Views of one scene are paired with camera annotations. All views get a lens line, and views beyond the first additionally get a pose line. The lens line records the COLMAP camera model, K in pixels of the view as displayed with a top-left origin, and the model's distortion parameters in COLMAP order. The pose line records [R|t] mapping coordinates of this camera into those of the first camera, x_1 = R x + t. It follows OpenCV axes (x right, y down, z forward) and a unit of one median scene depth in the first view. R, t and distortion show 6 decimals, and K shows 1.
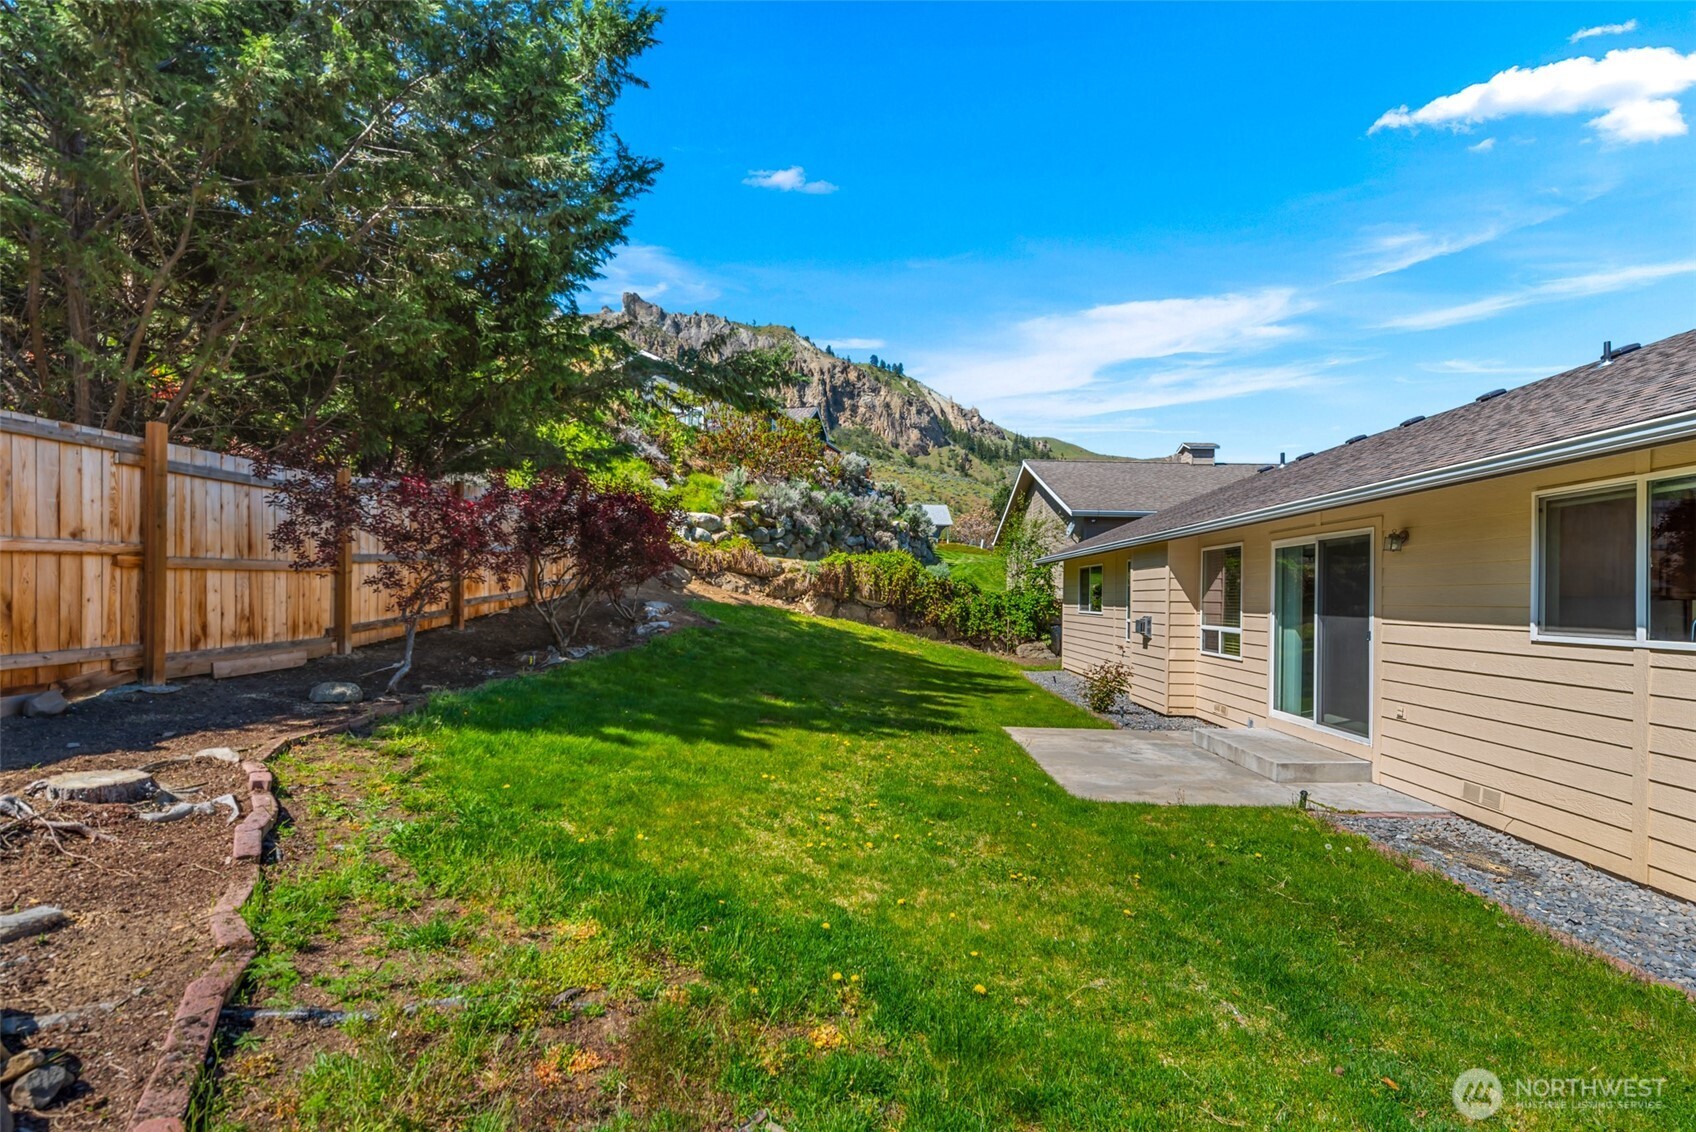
lens RADIAL K [[741.5, 0, 843.6], [0, 741.5, 590.6], [0, 0, 1]] dist [-0.008554, 0.004490]
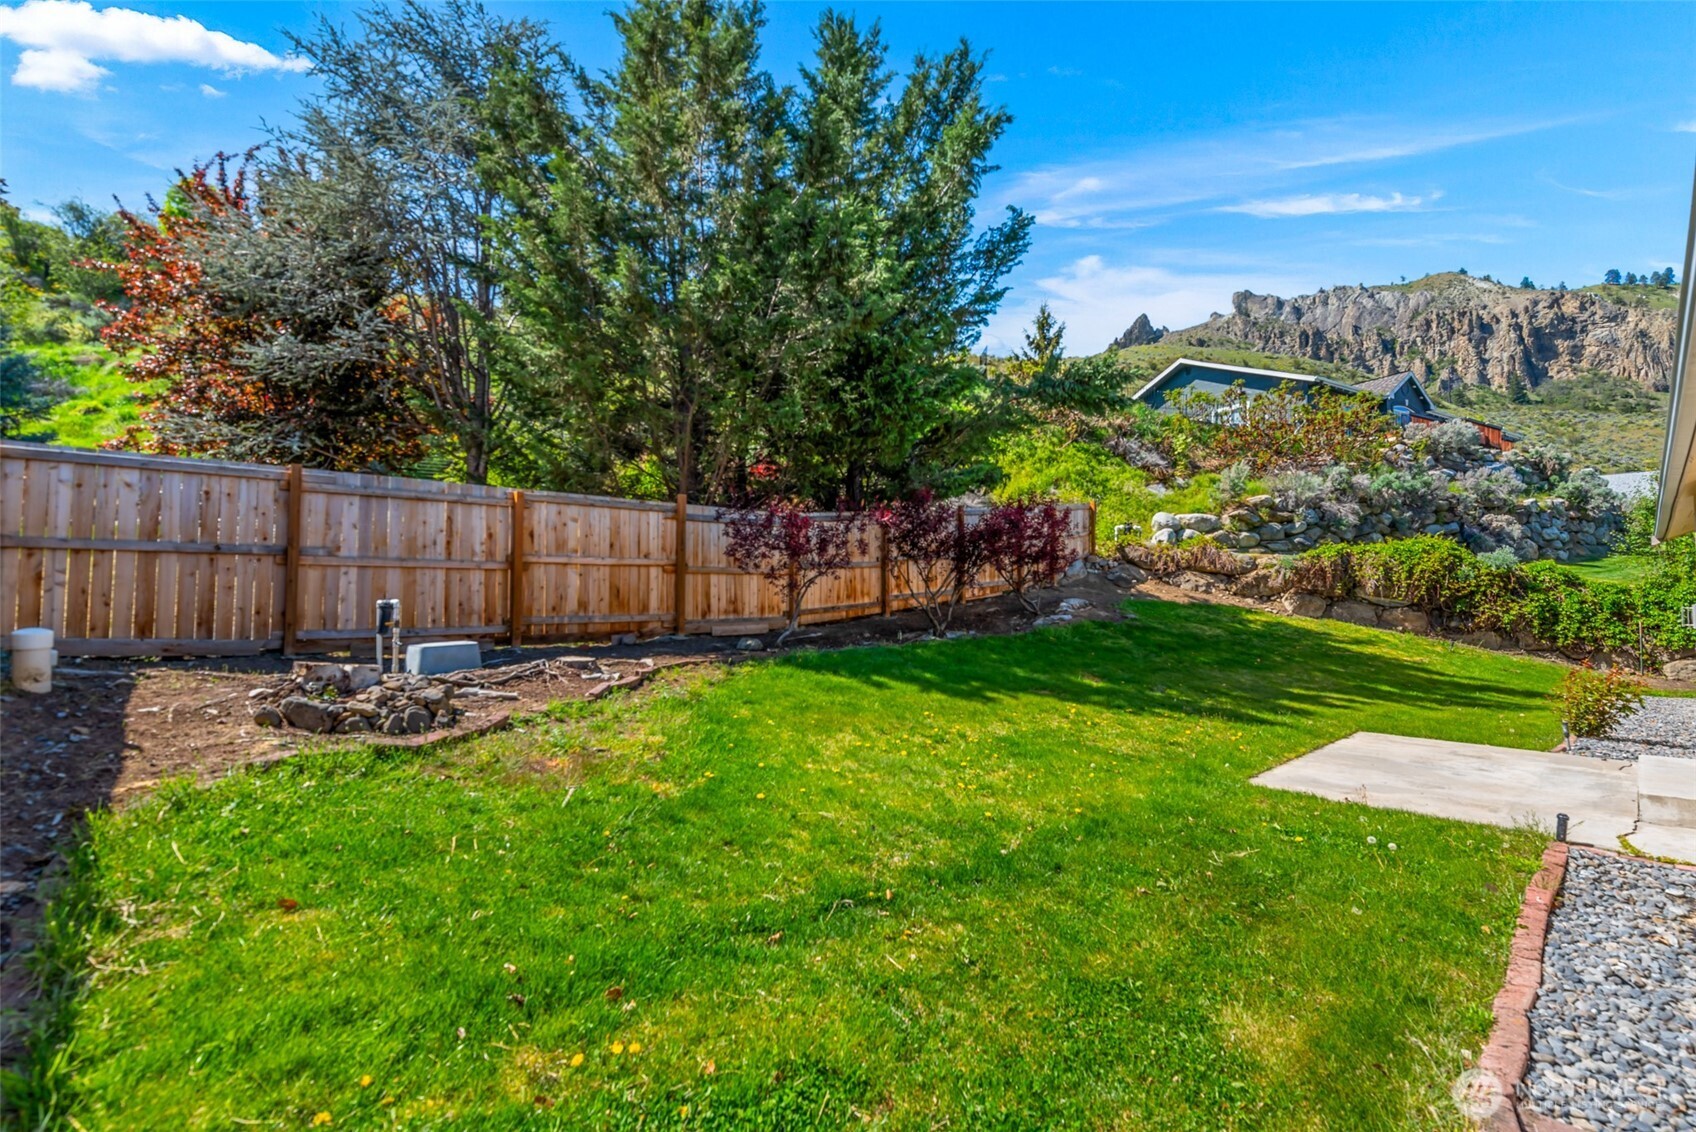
lens RADIAL K [[741.5, 0, 862.5], [0, 741.5, 565.3], [0, 0, 1]] dist [-0.008554, 0.004490]
pose [[0.706402, -0.051579, -0.705929, 0.231929], [0.010790, 0.998010, -0.062122, 0.023798], [0.707729, 0.036266, 0.705553, 0.004770]]
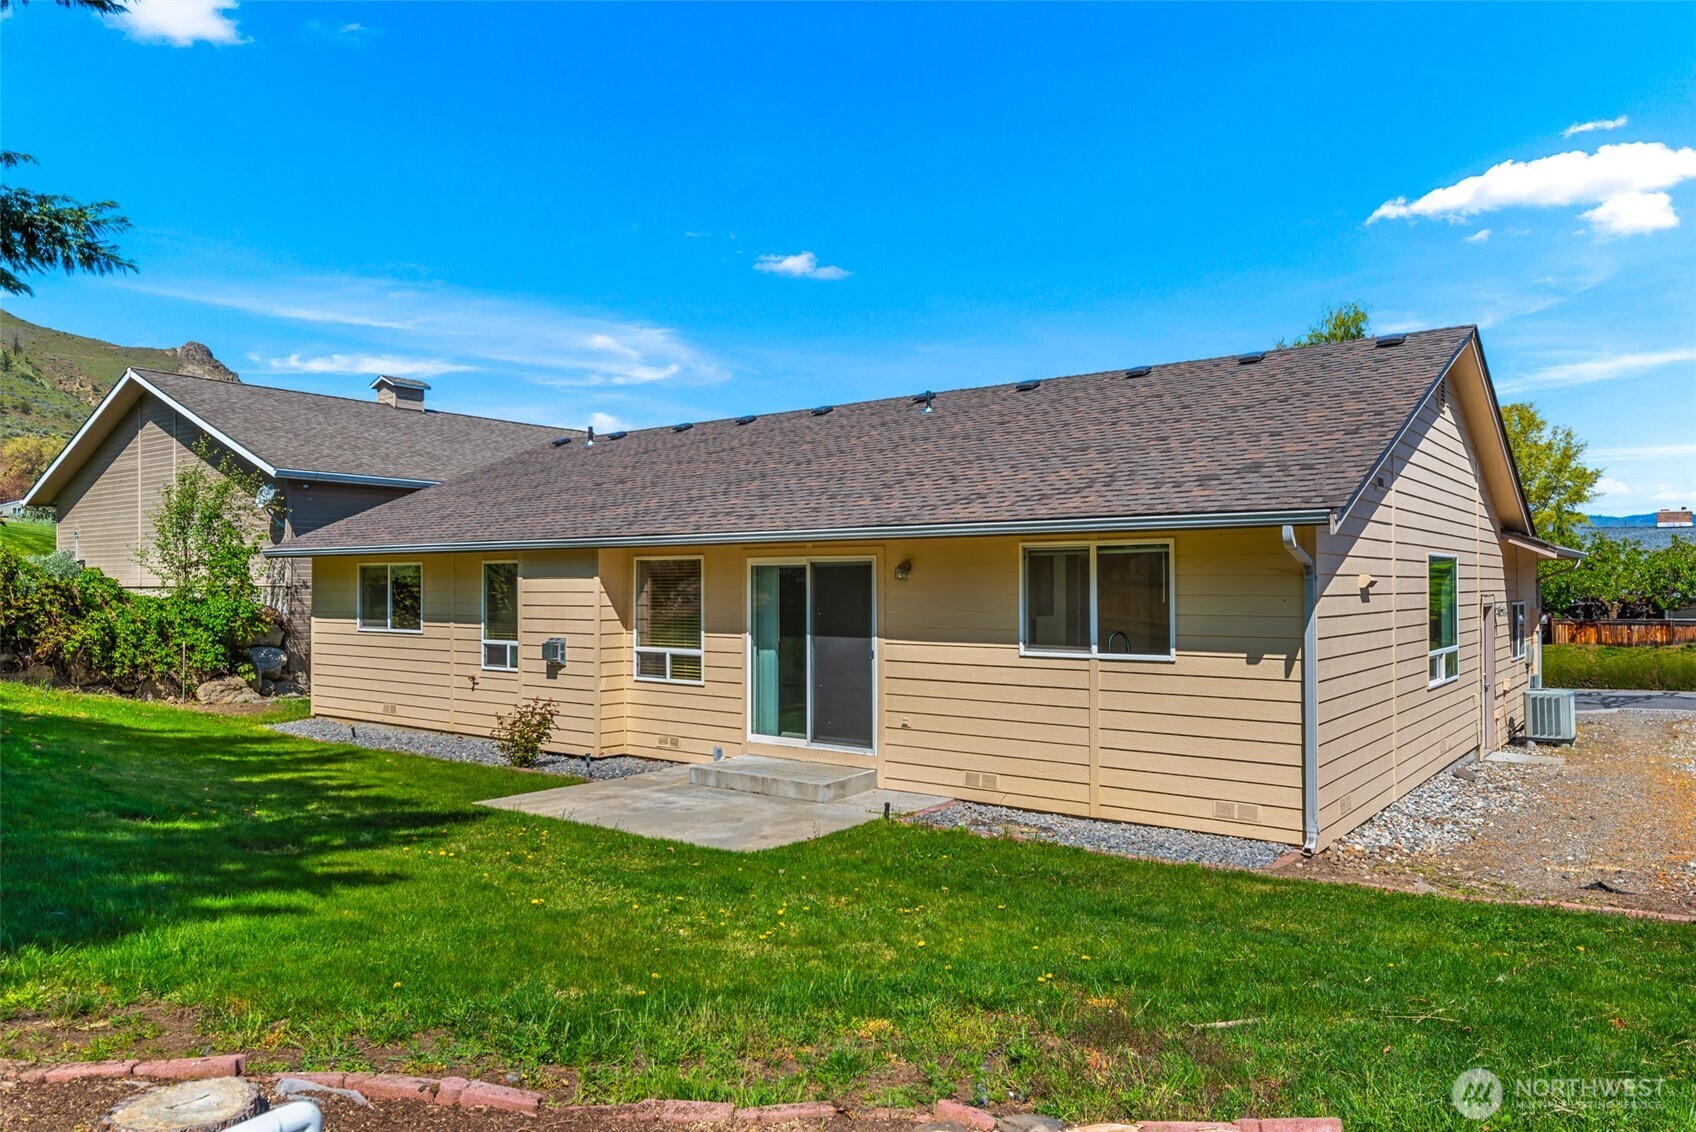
lens RADIAL K [[1141.8, 0, 849.9], [0, 1141.8, 568.8], [0, 0, 1]] dist [0.001507, 0.002271]
pose [[0.575964, -0.003786, 0.817467, -0.264116], [0.002562, 0.999993, 0.002827, -0.027231], [-0.817471, 0.000466, 0.575969, 0.020986]]
